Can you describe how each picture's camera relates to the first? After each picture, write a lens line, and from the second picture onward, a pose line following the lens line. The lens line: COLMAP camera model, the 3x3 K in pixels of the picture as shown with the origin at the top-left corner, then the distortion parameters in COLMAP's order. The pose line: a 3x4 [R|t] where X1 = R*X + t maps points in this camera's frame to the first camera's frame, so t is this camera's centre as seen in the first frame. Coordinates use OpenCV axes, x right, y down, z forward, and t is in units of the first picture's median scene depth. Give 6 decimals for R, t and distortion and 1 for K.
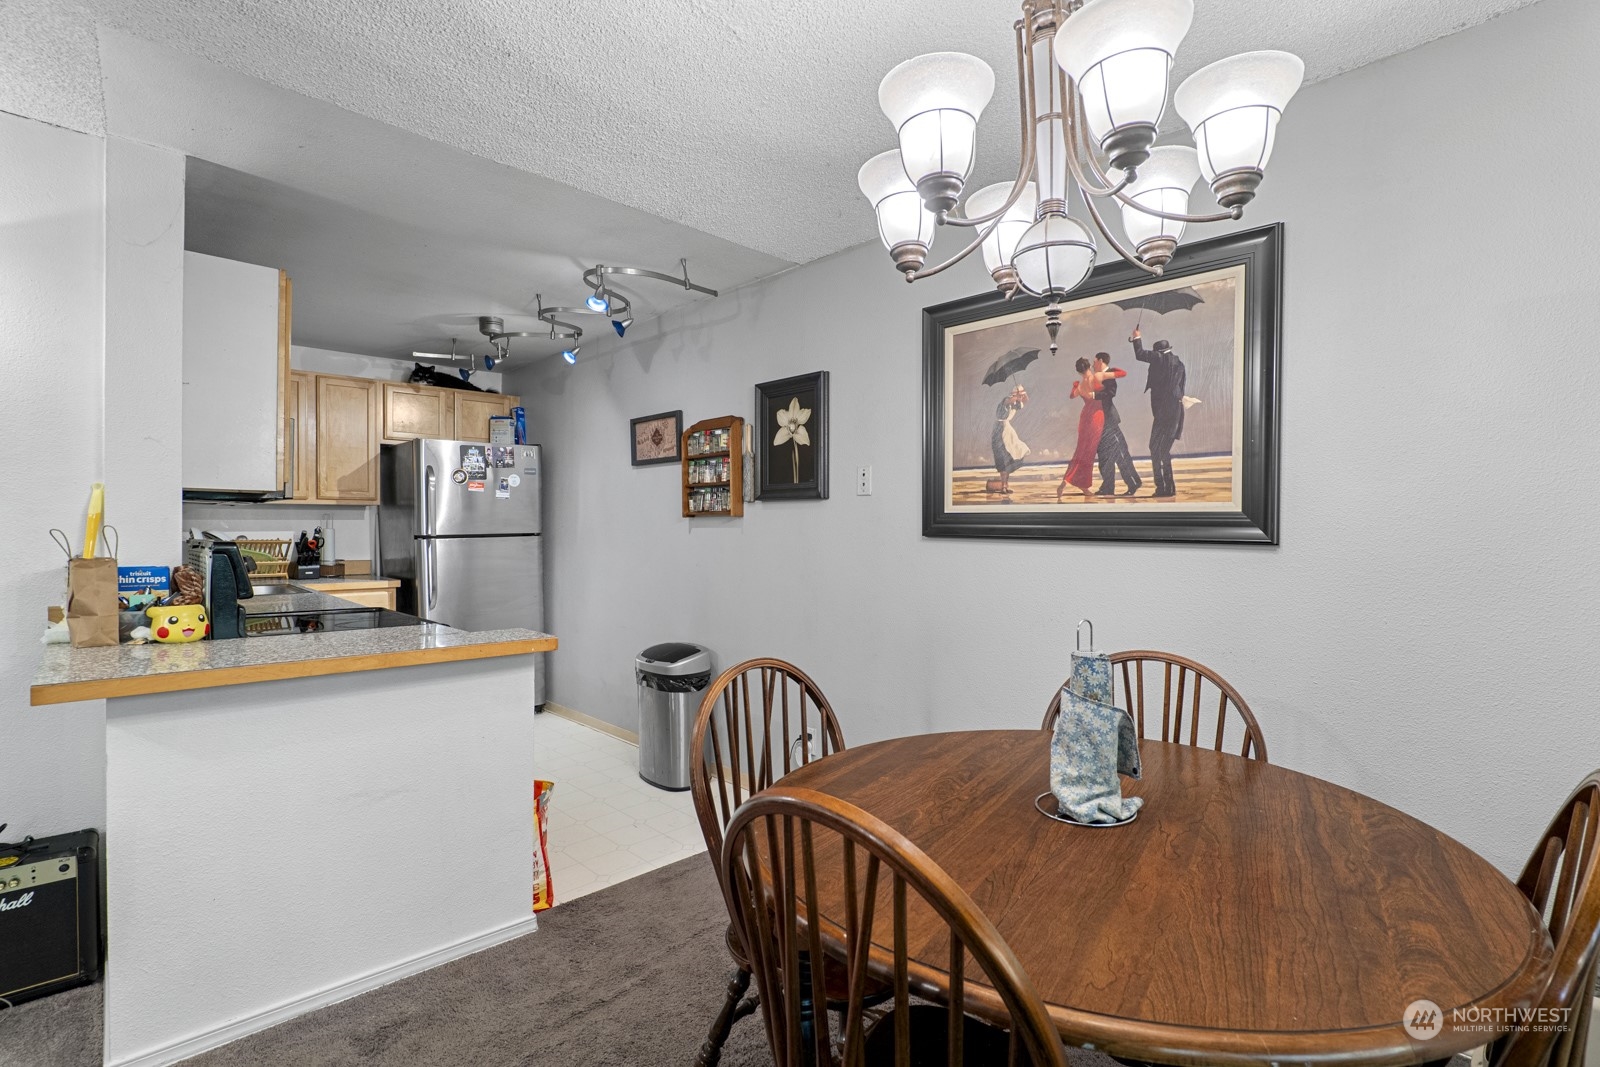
lens RADIAL K [[751.9, 0, 800.0], [0, 751.9, 533.5], [0, 0, 1]] dist [-0.016110, 0.001032]
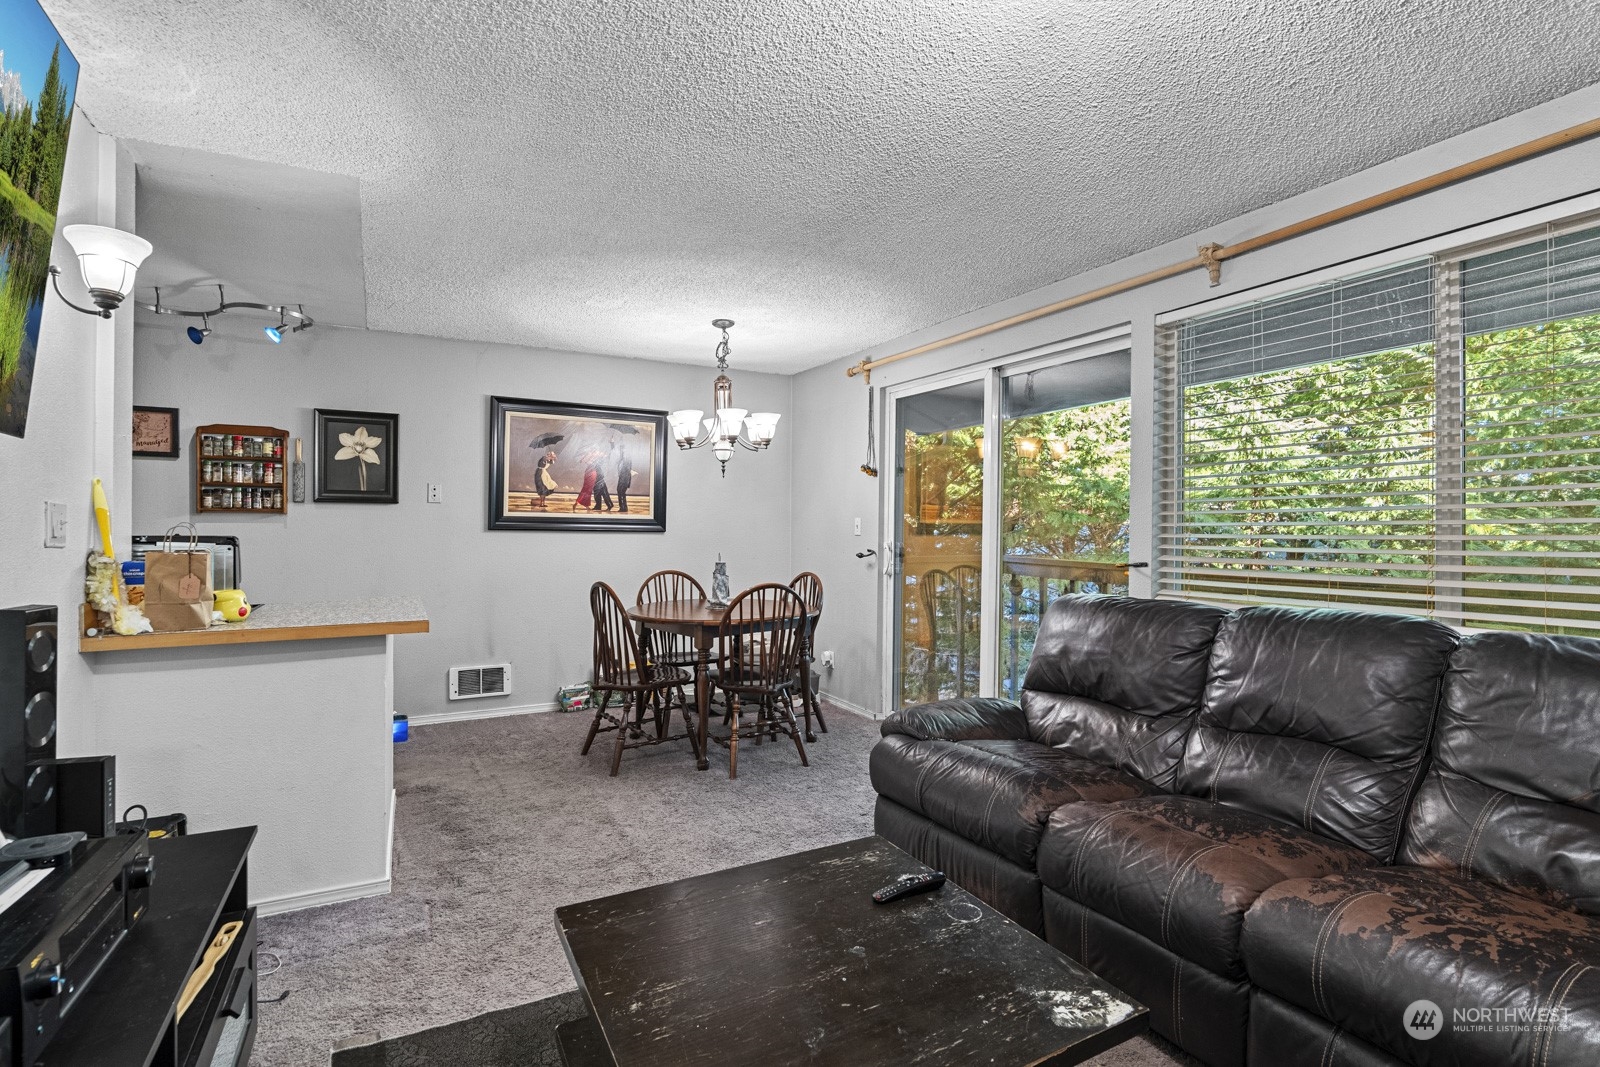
lens RADIAL K [[751.9, 0, 800.0], [0, 751.9, 533.5], [0, 0, 1]] dist [-0.016110, 0.001032]
pose [[0.276634, -0.009032, 0.960933, -1.052434], [0.000490, 0.999957, 0.009258, -0.002131], [-0.960975, -0.002090, 0.276626, -0.117447]]
